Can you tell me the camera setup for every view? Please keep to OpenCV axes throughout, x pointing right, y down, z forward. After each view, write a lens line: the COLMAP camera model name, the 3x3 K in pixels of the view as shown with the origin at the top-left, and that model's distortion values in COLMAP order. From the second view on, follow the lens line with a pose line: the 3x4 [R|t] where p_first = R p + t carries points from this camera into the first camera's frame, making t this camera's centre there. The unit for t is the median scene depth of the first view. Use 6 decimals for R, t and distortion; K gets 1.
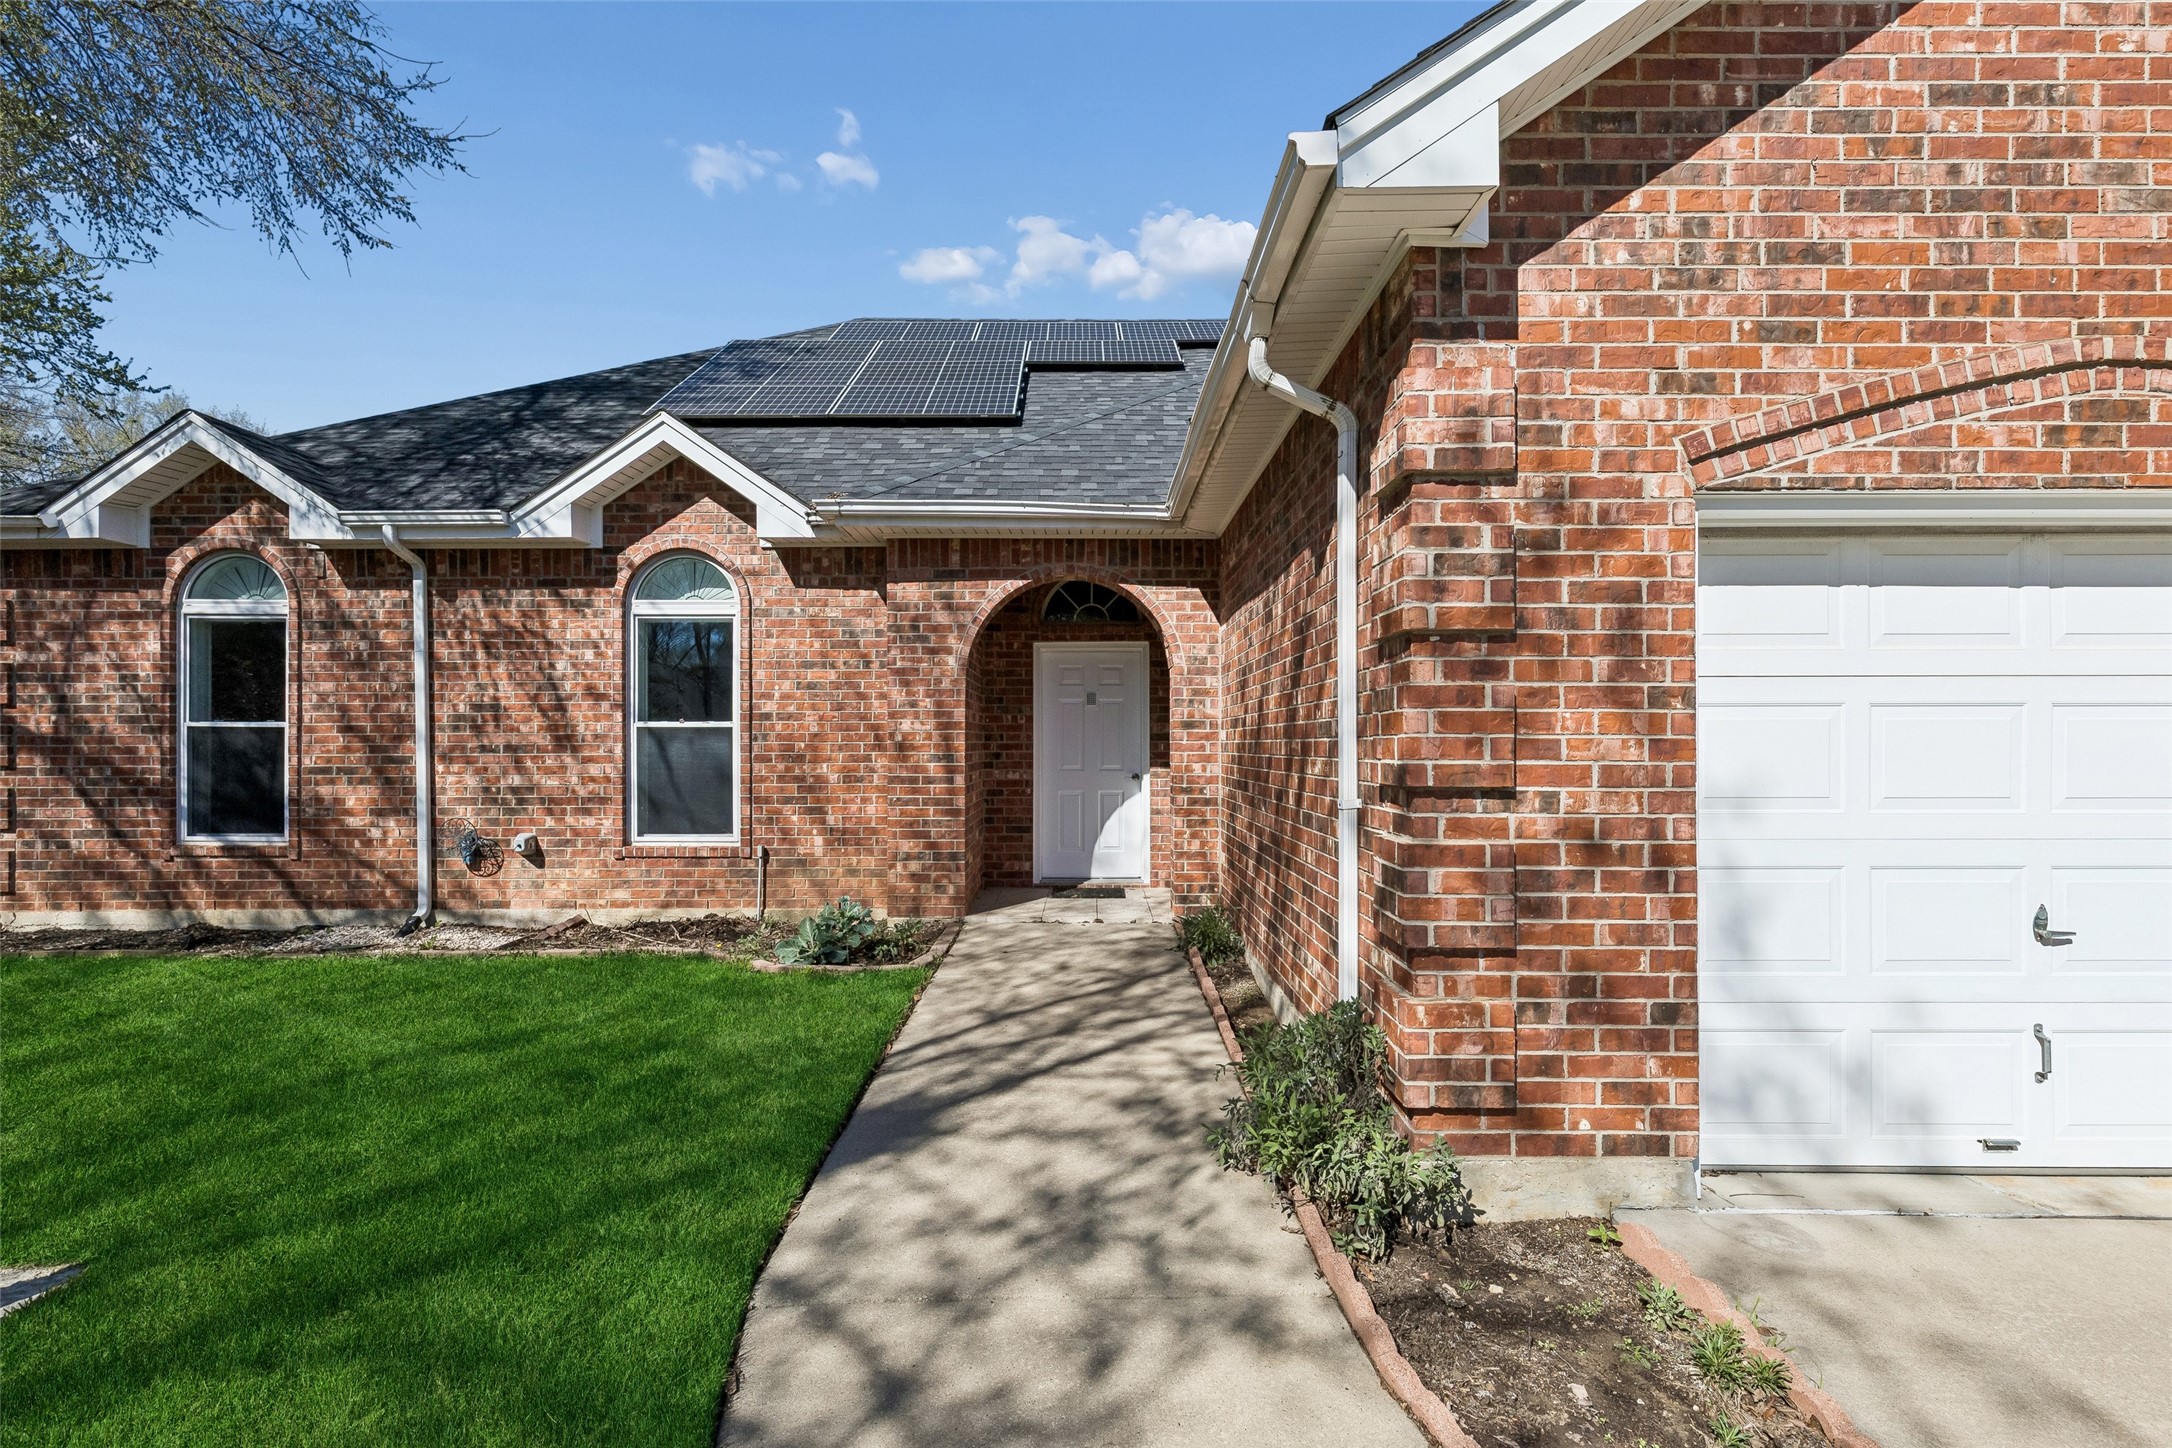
lens RADIAL K [[996.4, 0, 1086.0], [0, 996.4, 724.0], [0, 0, 1]] dist [0.001061, -0.000863]
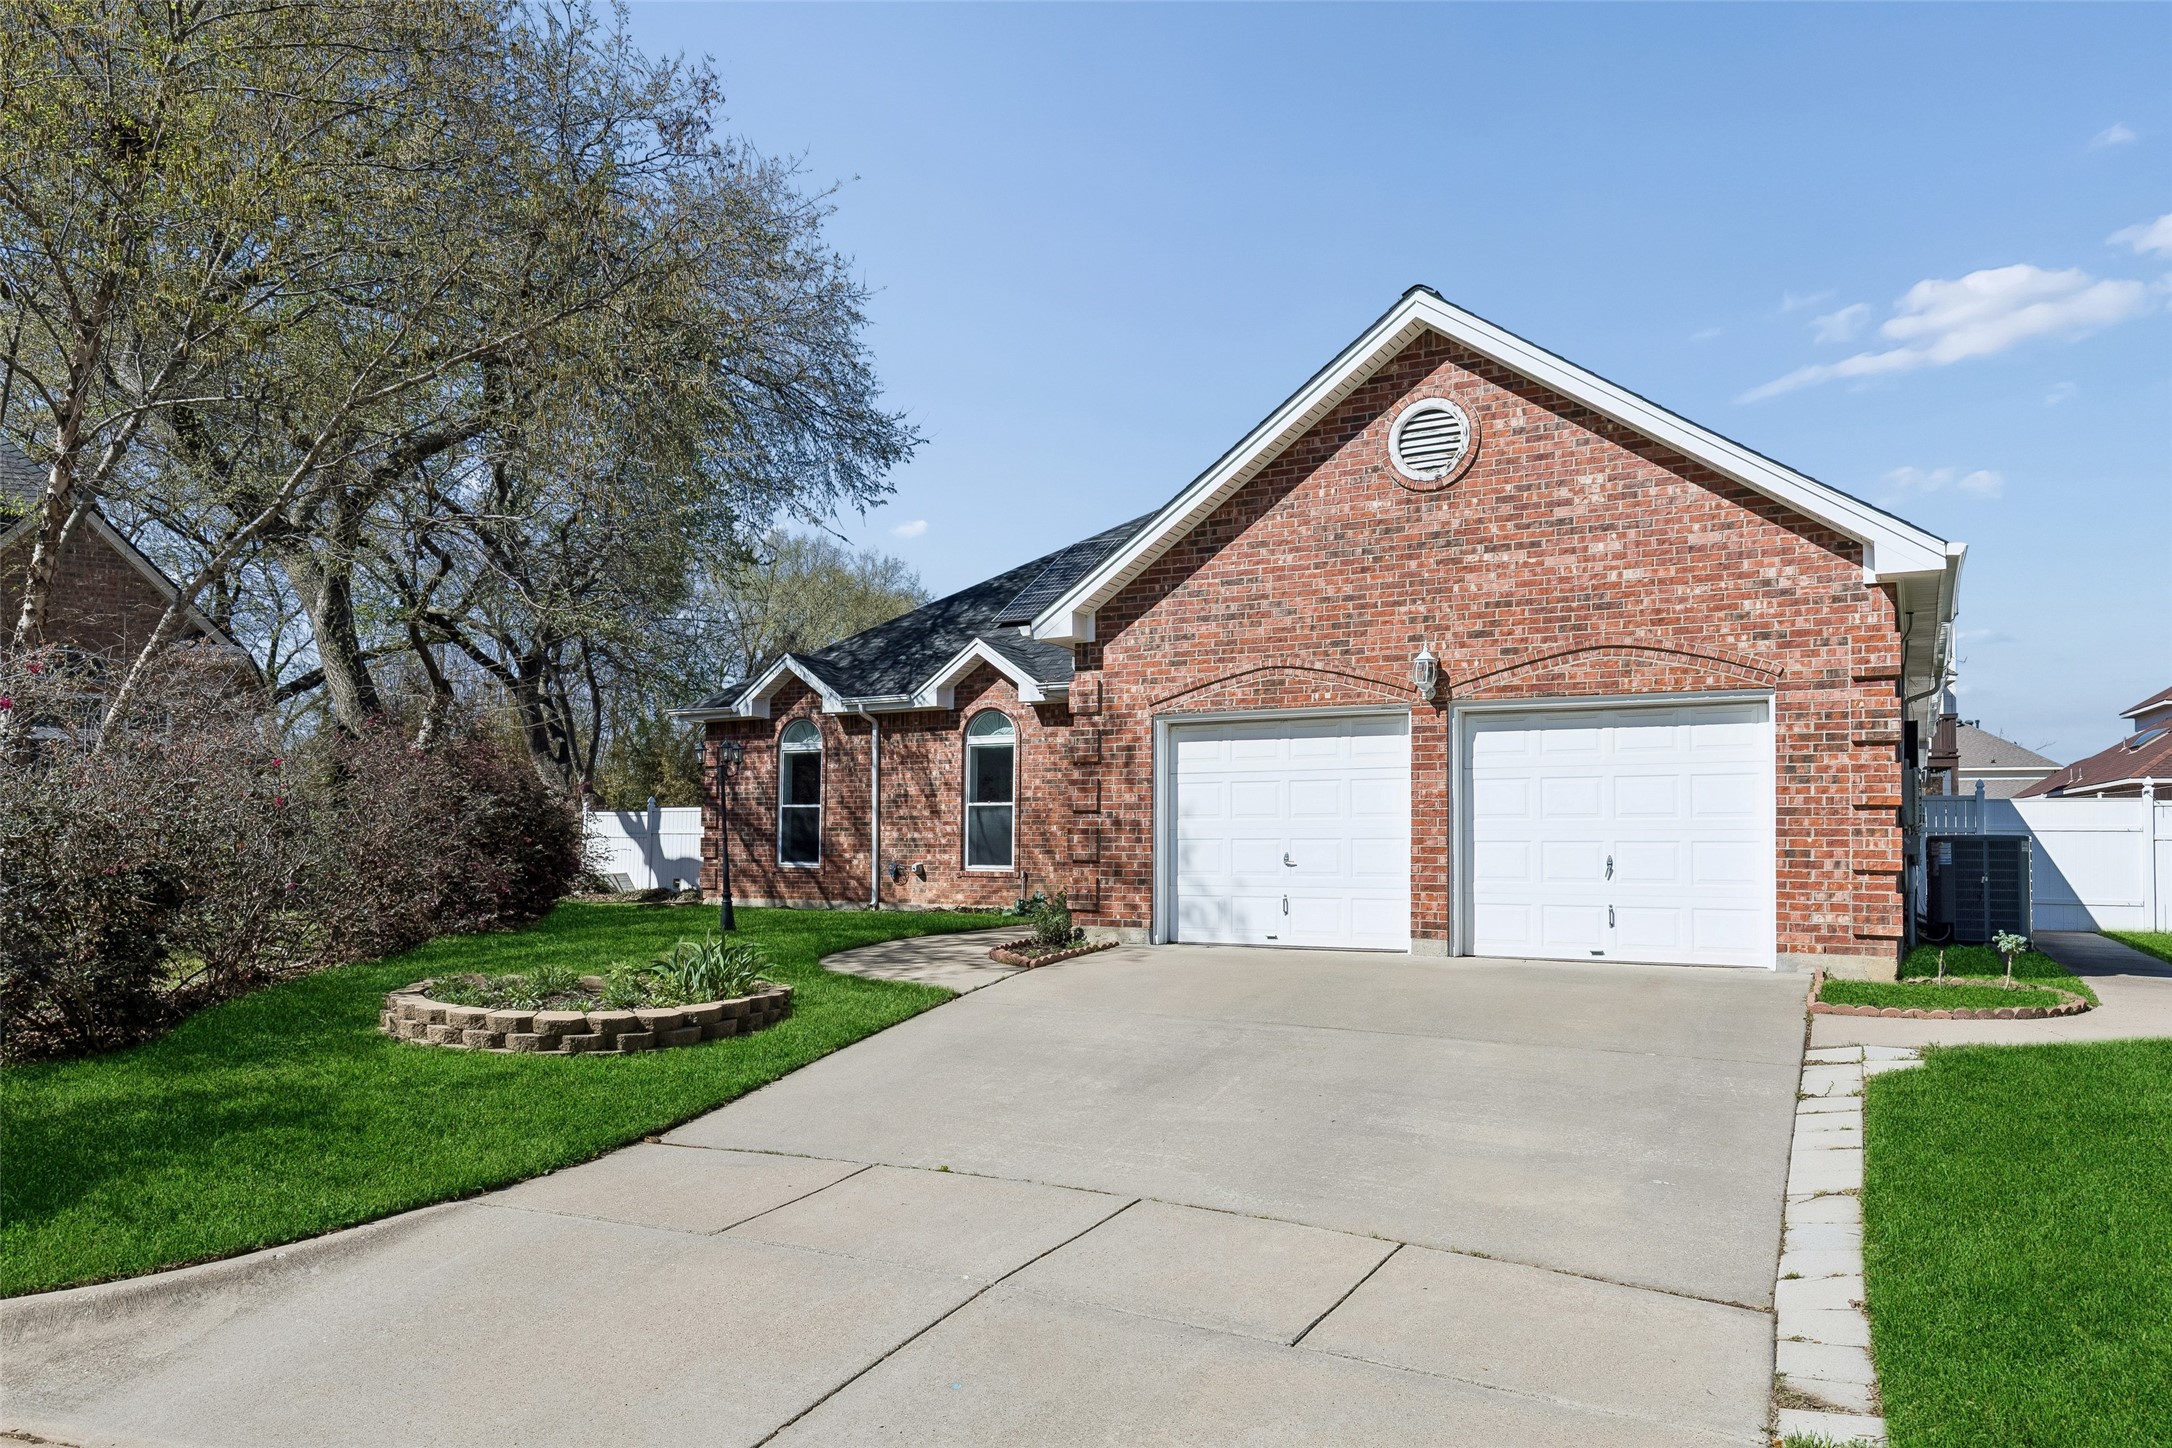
lens RADIAL K [[1550.6, 0, 1086.0], [0, 1550.6, 724.0], [0, 0, 1]] dist [-0.003654, -0.000149]
pose [[0.859566, -0.033924, -0.509897, 1.228630], [-0.004713, 0.997225, -0.074292, 0.066207], [0.511002, 0.066262, 0.857022, -1.381566]]
